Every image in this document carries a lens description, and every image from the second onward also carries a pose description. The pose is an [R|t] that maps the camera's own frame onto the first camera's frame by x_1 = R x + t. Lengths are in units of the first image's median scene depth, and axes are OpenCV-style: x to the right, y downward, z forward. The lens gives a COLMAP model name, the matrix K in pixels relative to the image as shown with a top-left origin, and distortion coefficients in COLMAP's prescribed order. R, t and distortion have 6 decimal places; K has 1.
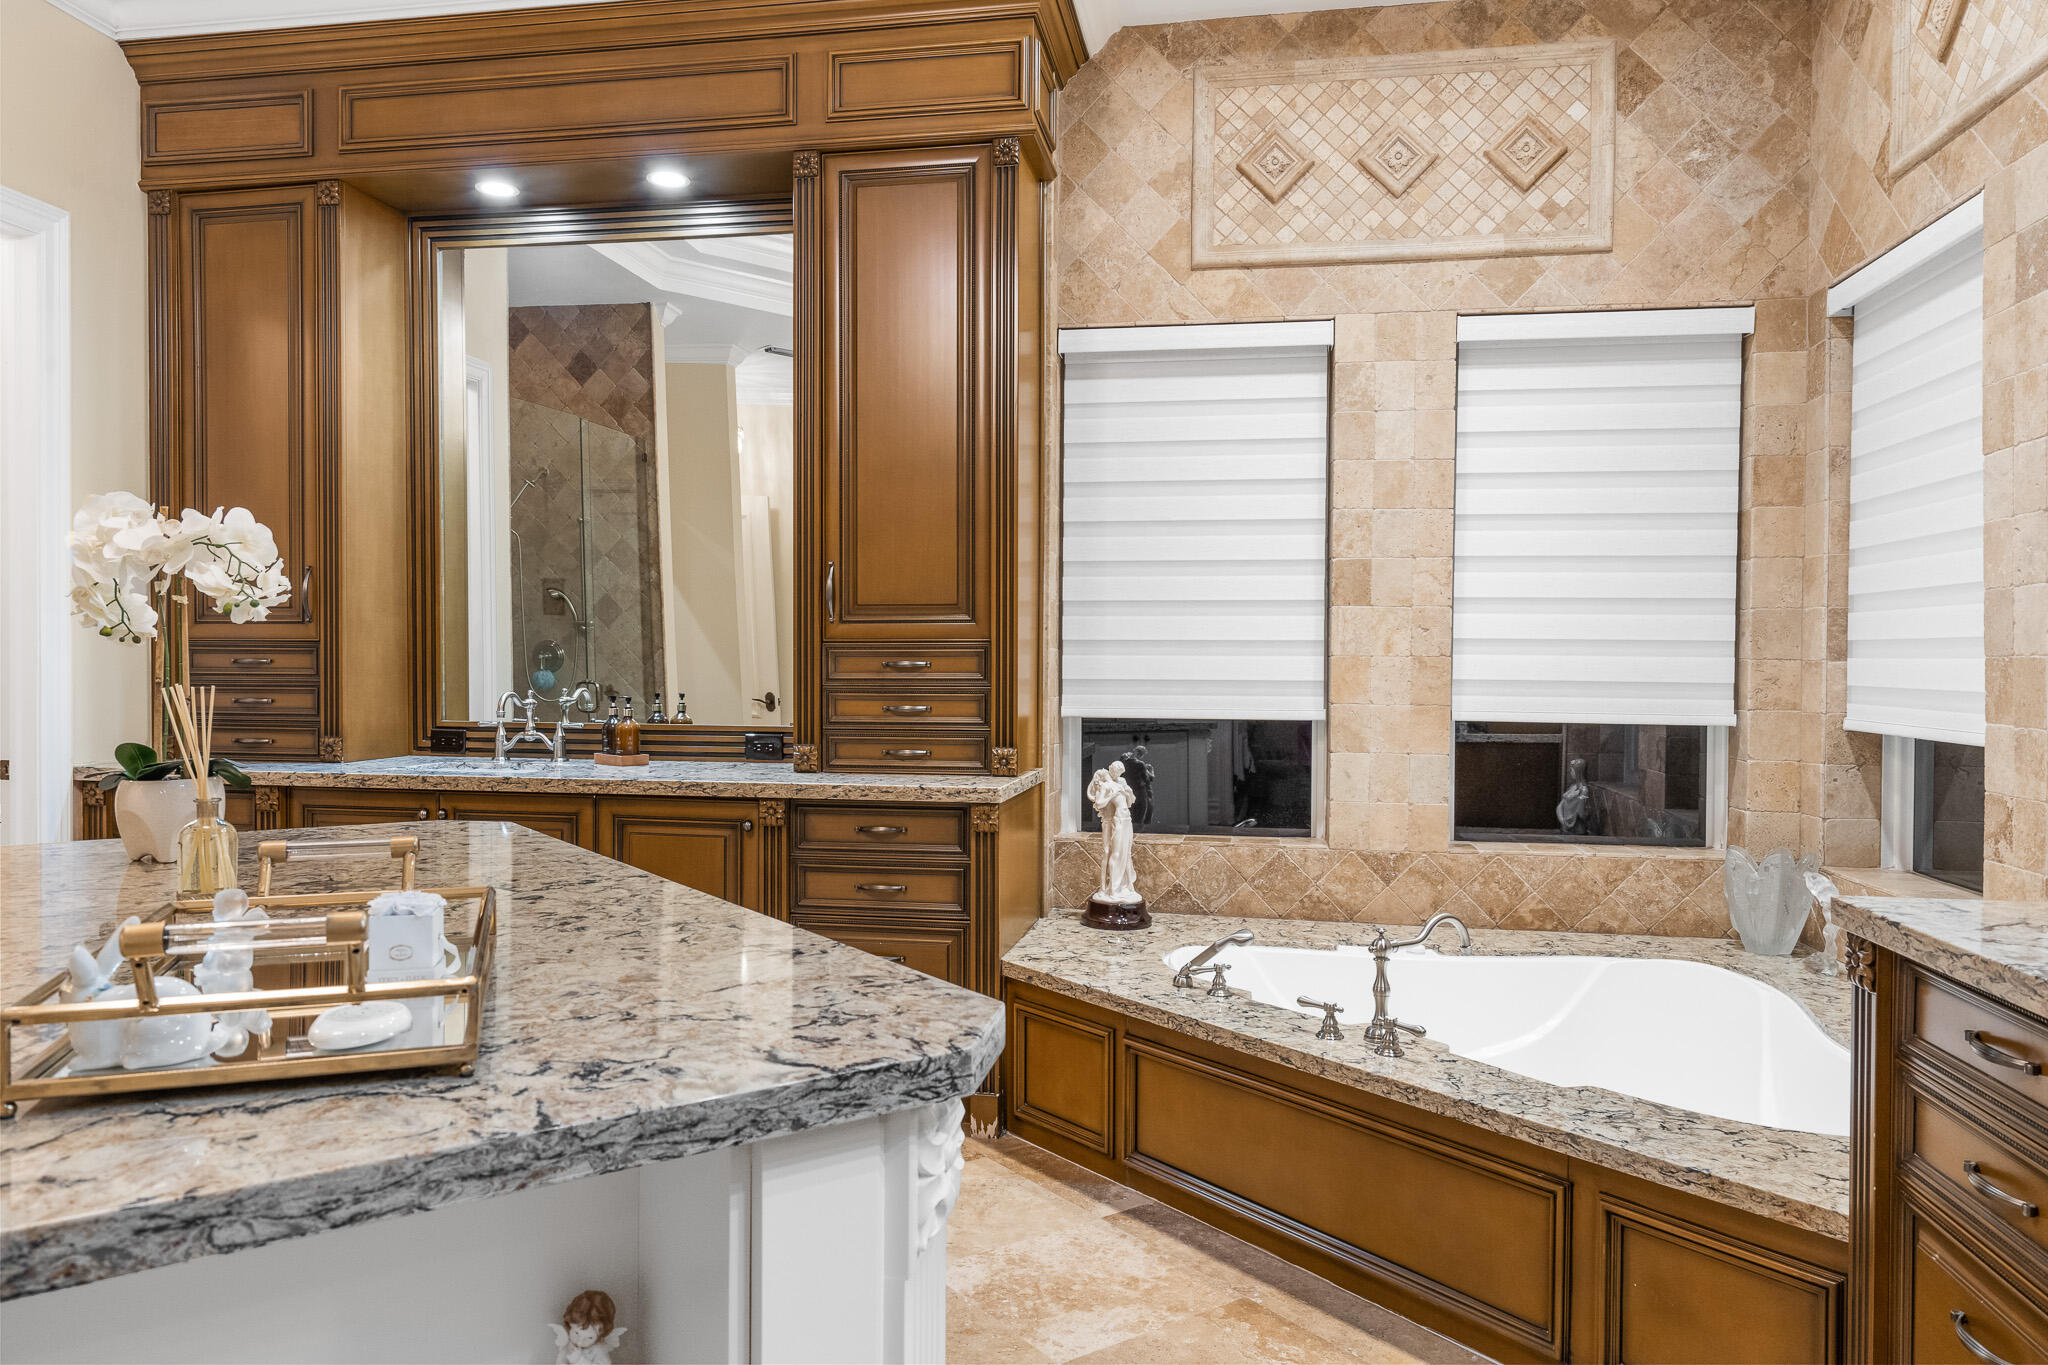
lens RADIAL K [[1357.7, 0, 1034.0], [0, 1357.7, 684.0], [0, 0, 1]] dist [0.014898, -0.004508]
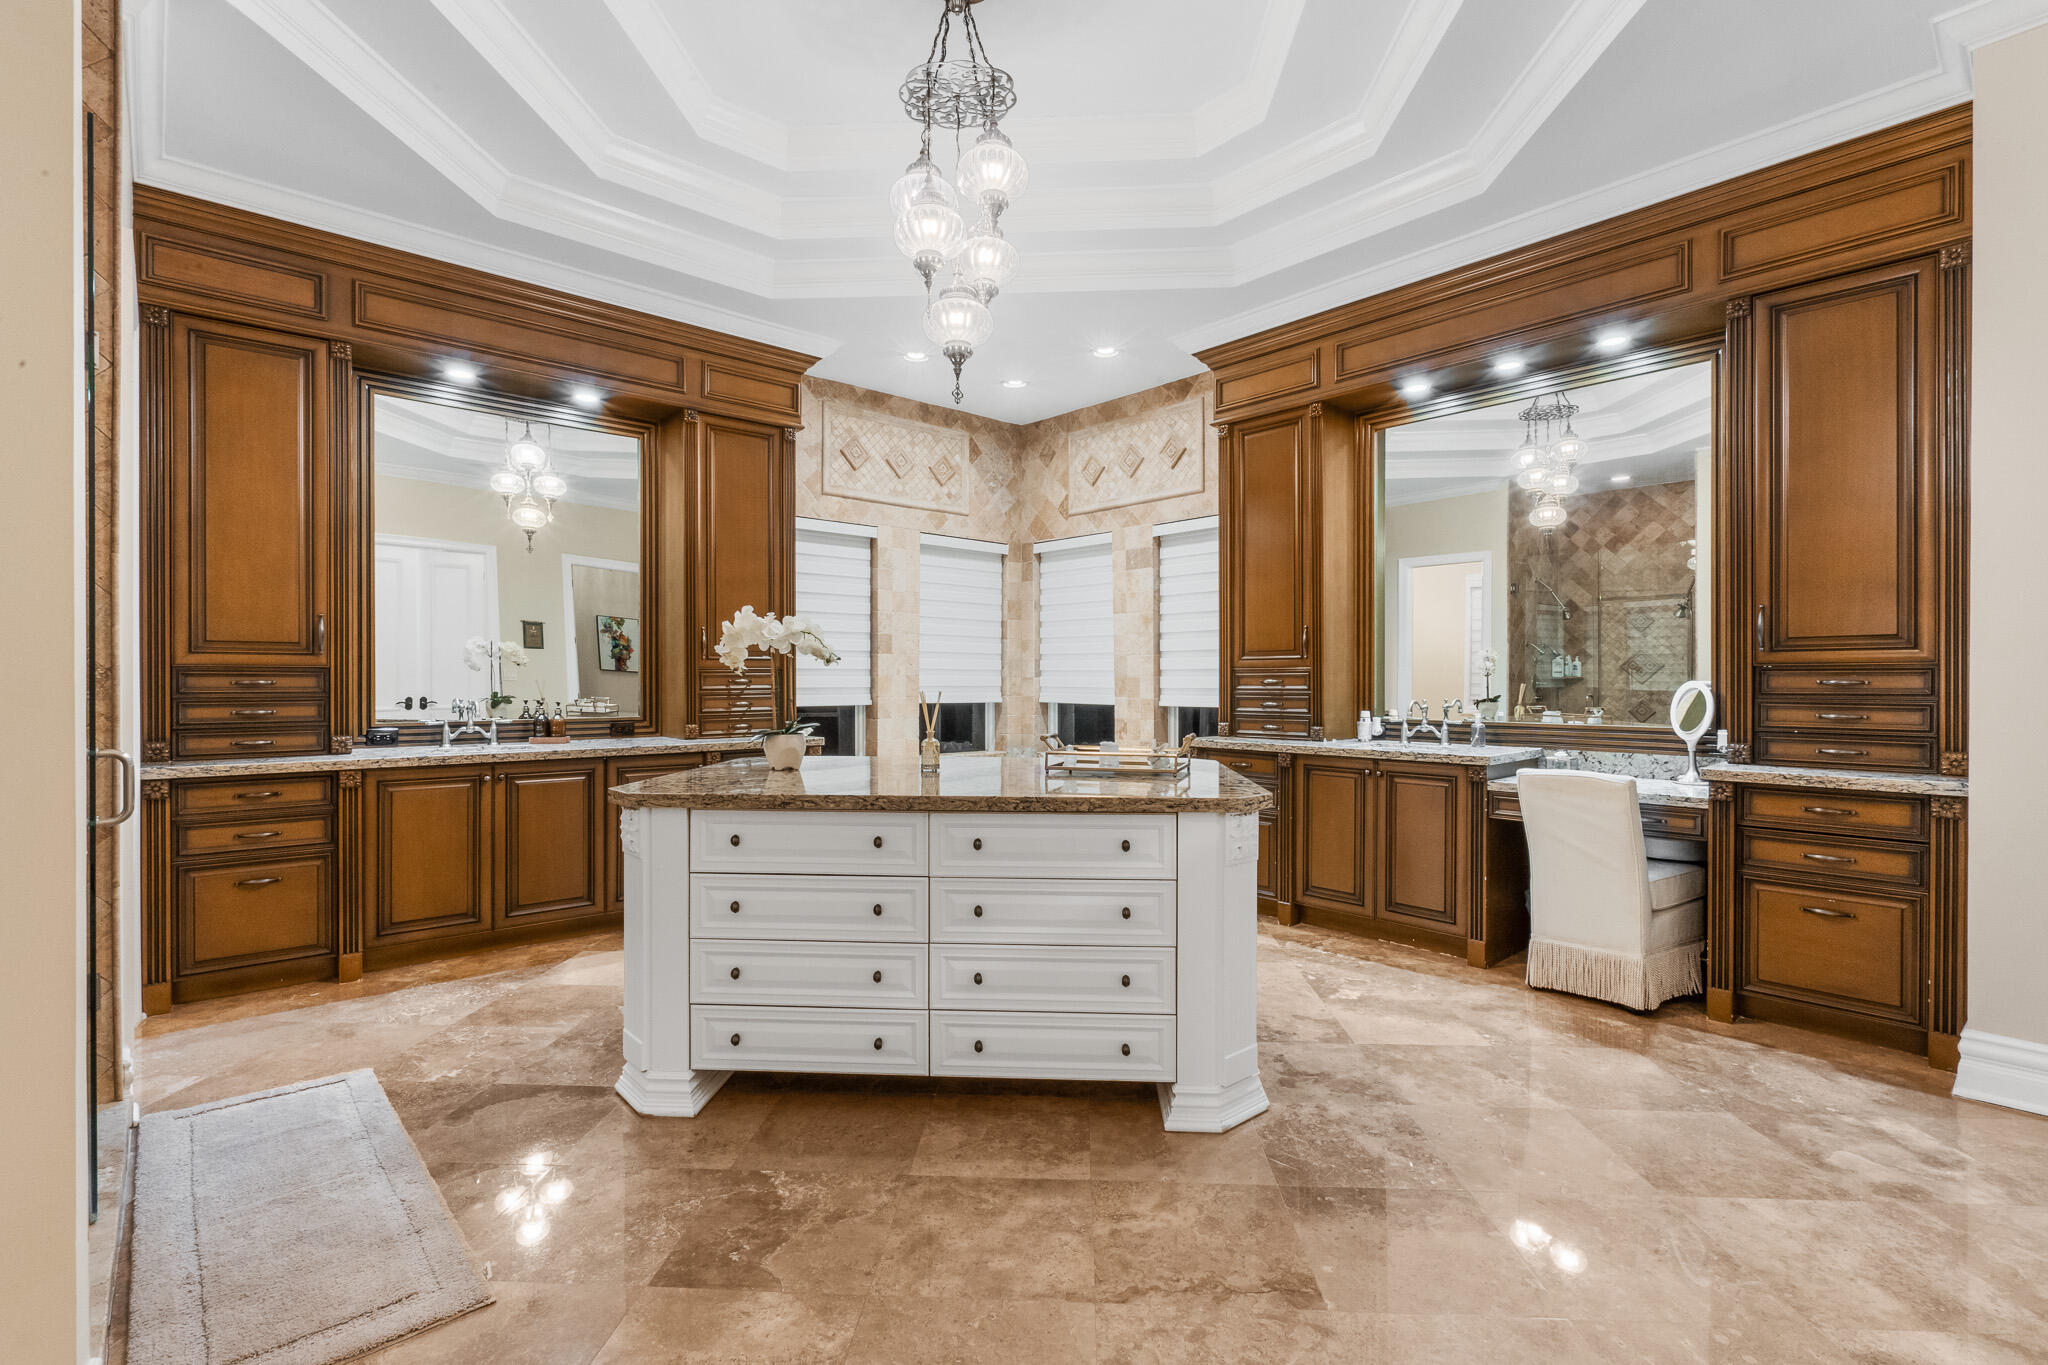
lens RADIAL K [[912.8, 0, 1022.6], [0, 912.8, 683.5], [0, 0, 1]] dist [-0.003256, 0.000937]
pose [[0.628829, -0.009978, 0.777480, -0.822051], [0.014288, 0.999897, 0.001276, -0.006463], [-0.777413, 0.010306, 0.628906, -0.140192]]
